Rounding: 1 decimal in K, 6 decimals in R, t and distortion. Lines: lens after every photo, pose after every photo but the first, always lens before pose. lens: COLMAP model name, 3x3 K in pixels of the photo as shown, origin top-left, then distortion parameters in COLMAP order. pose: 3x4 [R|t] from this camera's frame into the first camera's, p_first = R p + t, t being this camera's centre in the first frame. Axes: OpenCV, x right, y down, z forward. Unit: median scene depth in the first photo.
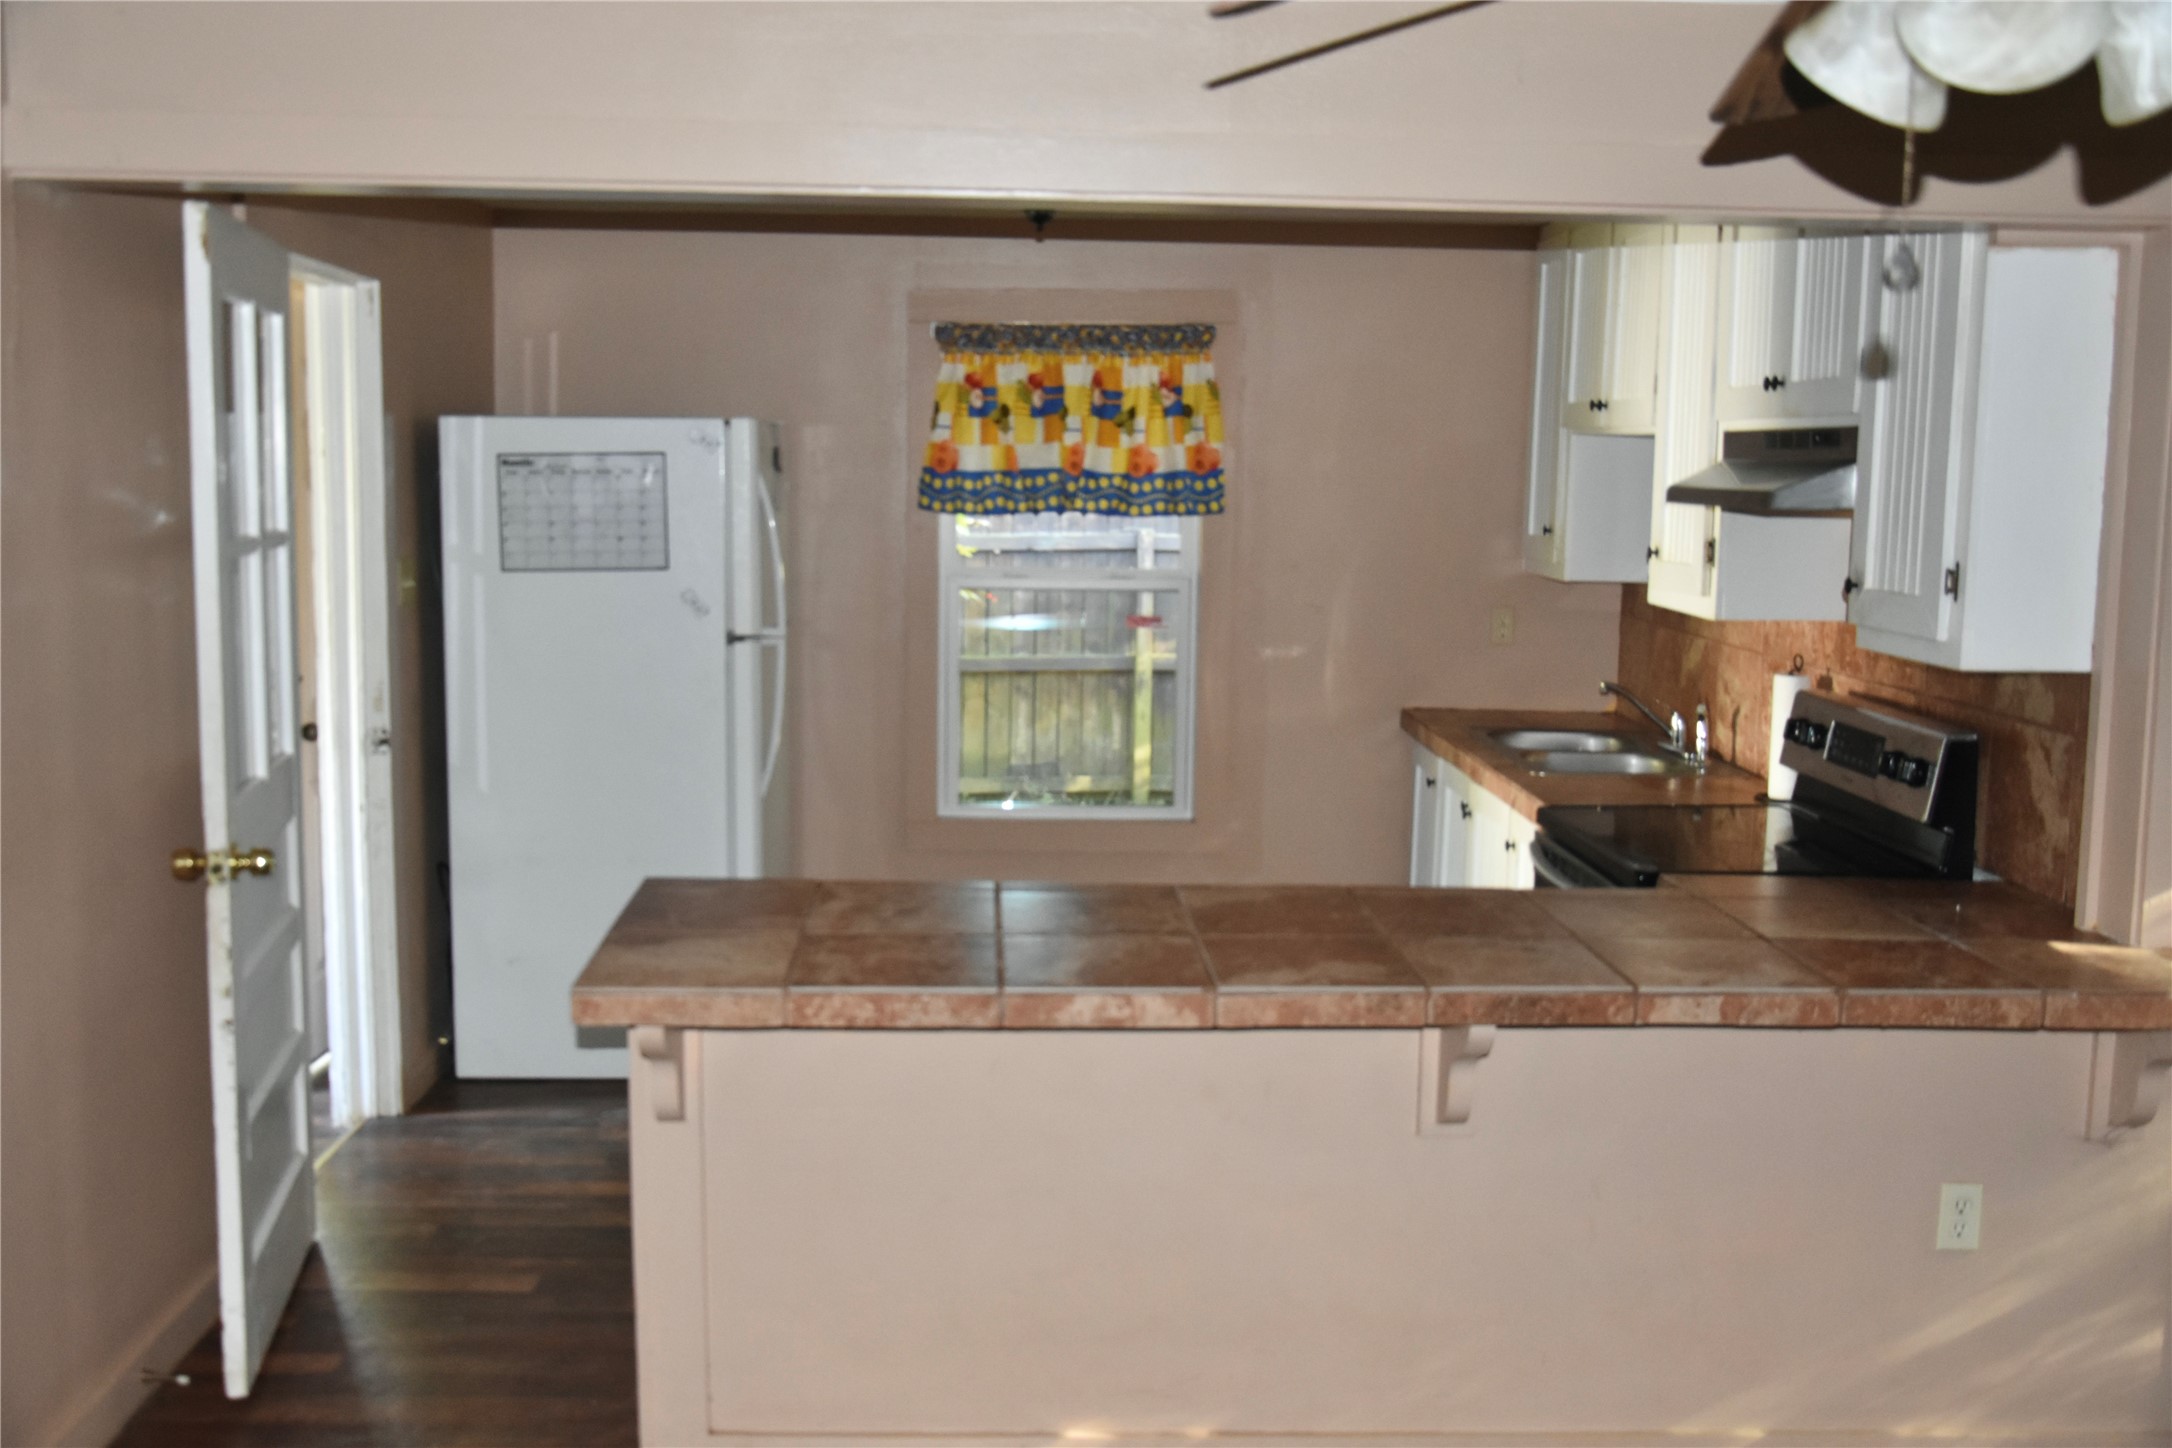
lens RADIAL K [[2089.3, 0, 1086.0], [0, 2089.3, 724.0], [0, 0, 1]] dist [-0.012416, 0.003858]
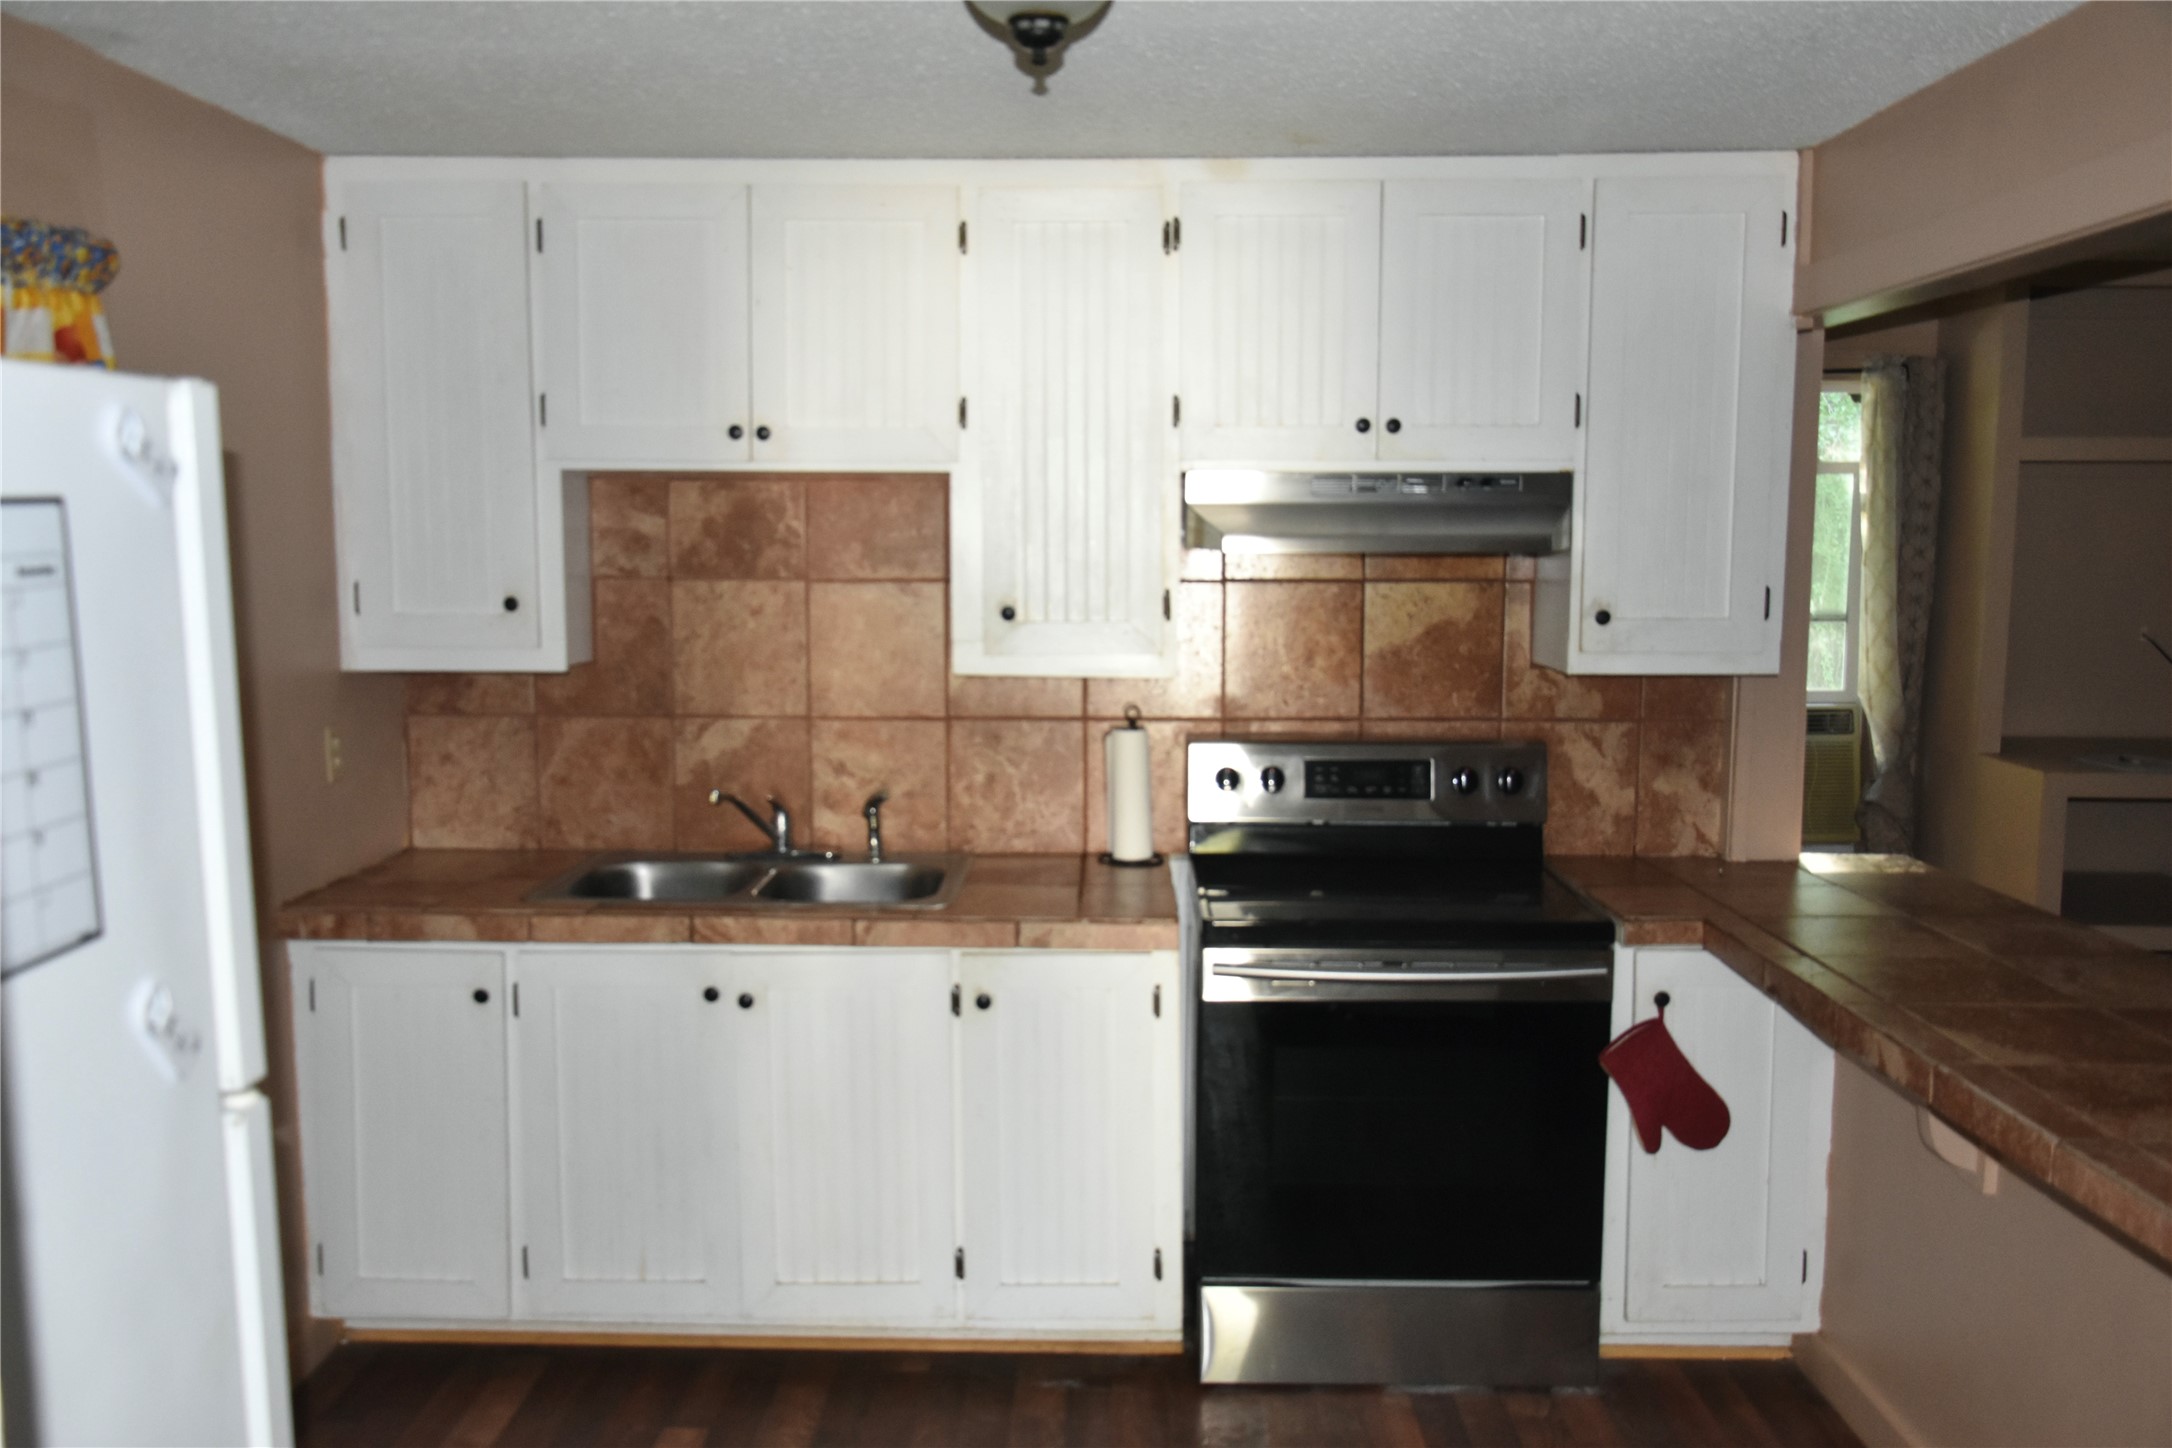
lens RADIAL K [[1748.7, 0, 1086.0], [0, 1748.7, 724.0], [0, 0, 1]] dist [-0.012568, -0.003605]
pose [[0.052921, -0.130406, 0.990047, -0.548648], [0.125552, 0.984438, 0.122956, -0.153780], [-0.990675, 0.117795, 0.068471, 1.177367]]
